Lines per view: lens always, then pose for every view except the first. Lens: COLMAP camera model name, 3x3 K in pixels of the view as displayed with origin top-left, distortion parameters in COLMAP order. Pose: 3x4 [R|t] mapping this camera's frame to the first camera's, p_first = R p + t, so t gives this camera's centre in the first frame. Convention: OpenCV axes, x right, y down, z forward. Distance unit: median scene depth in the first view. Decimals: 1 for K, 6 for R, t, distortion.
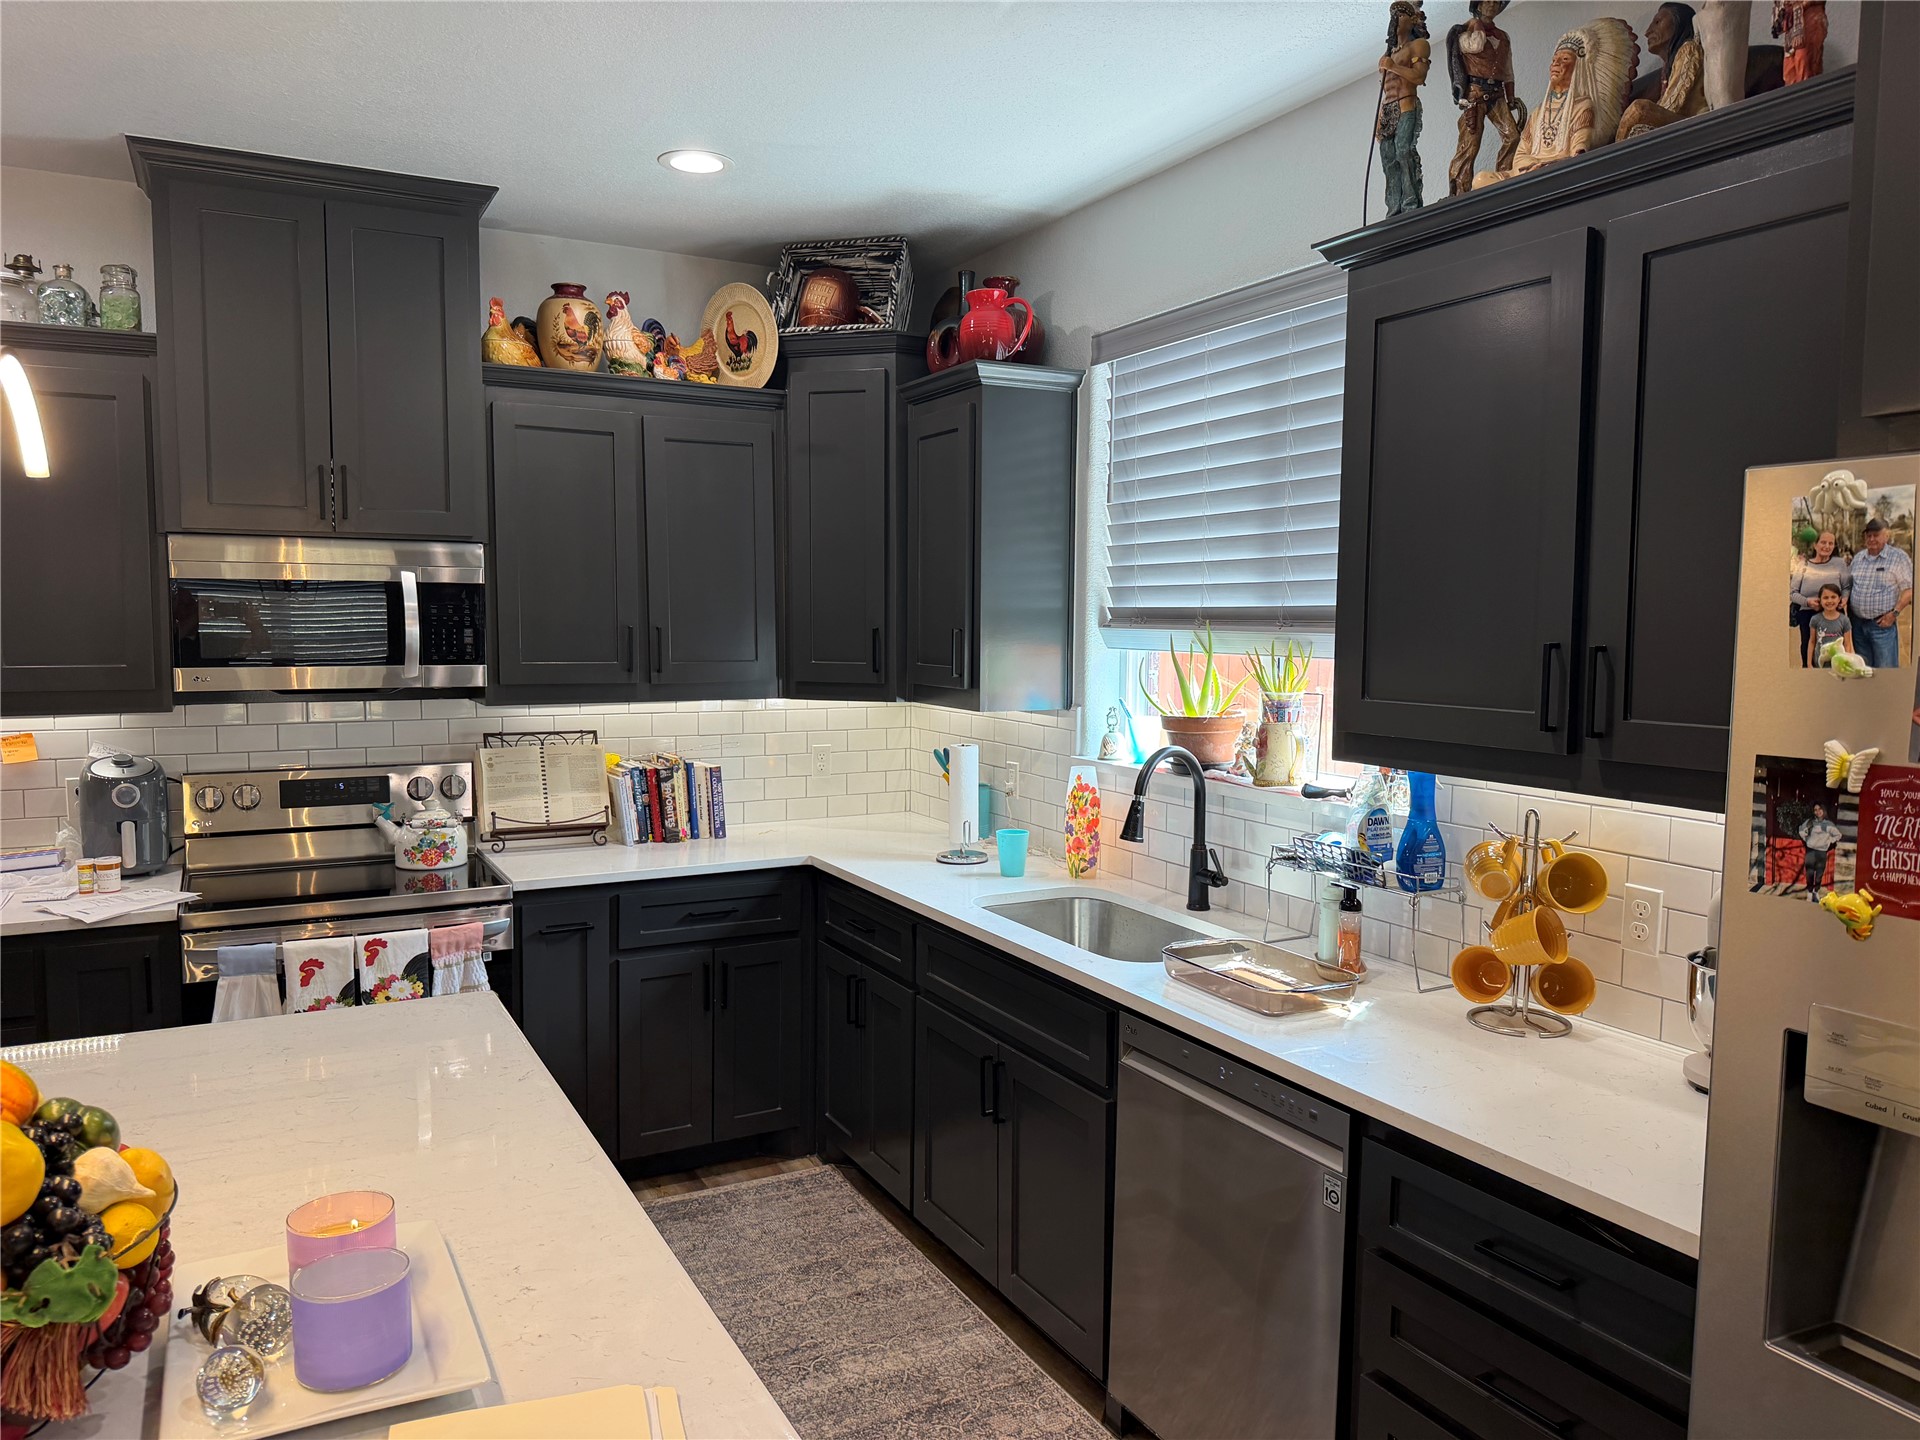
lens RADIAL K [[1340.5, 0, 960.5], [0, 1340.5, 751.7], [0, 0, 1]] dist [0.101385, -0.151524]
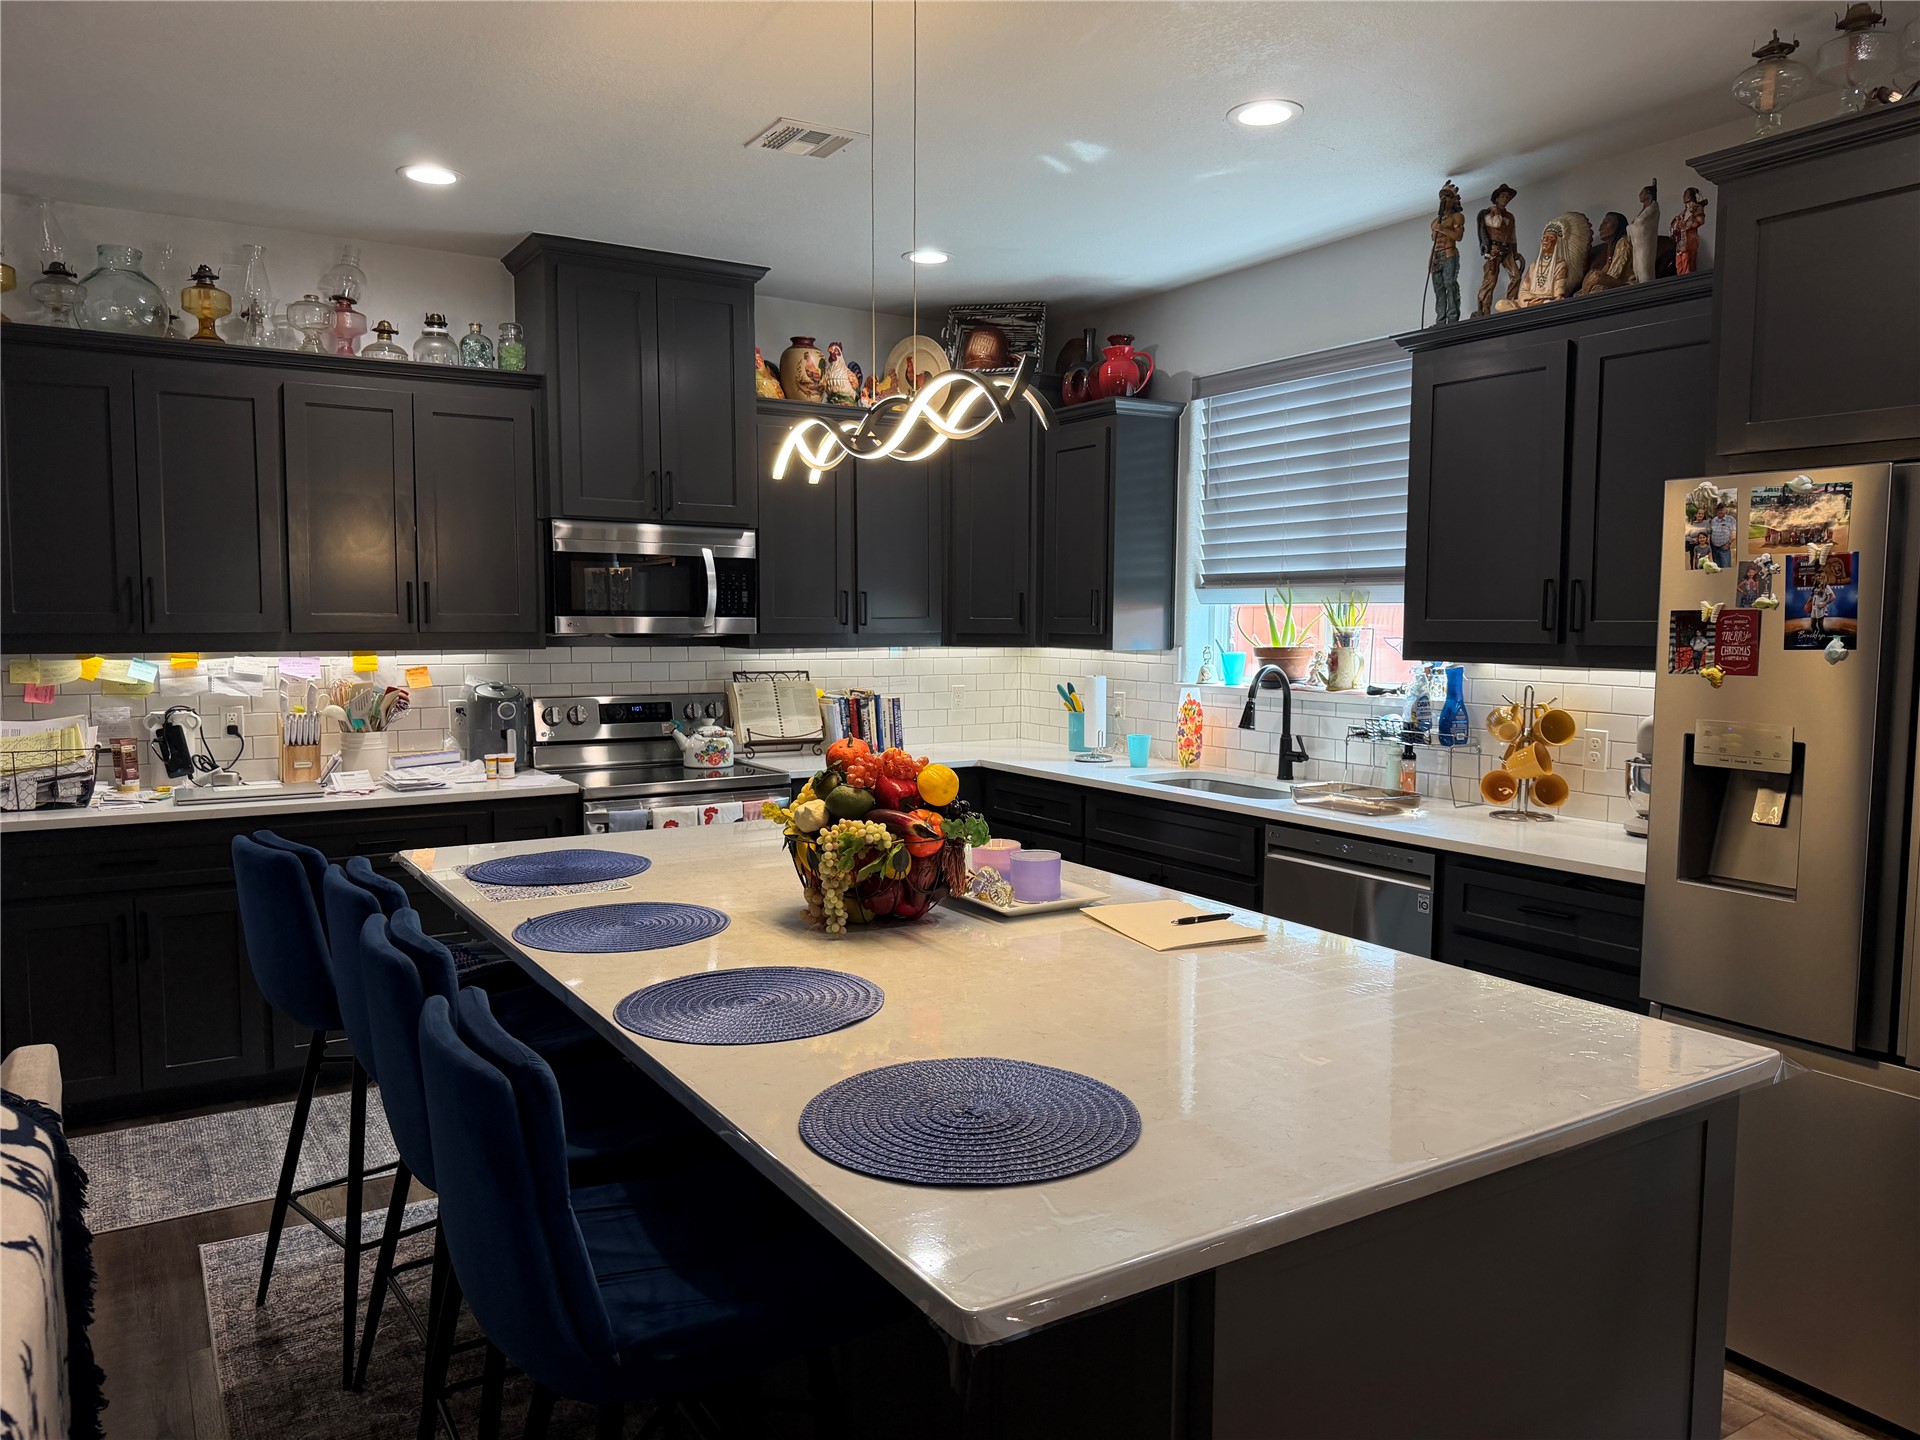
lens RADIAL K [[1337.6, 0, 953.5], [0, 1337.6, 761.5], [0, 0, 1]] dist [0.127418, -0.258433]
pose [[0.997886, -0.009612, 0.064275, -0.288333], [0.009159, 0.999931, 0.007342, 0.088440], [-0.064341, -0.006738, 0.997905, -0.449189]]
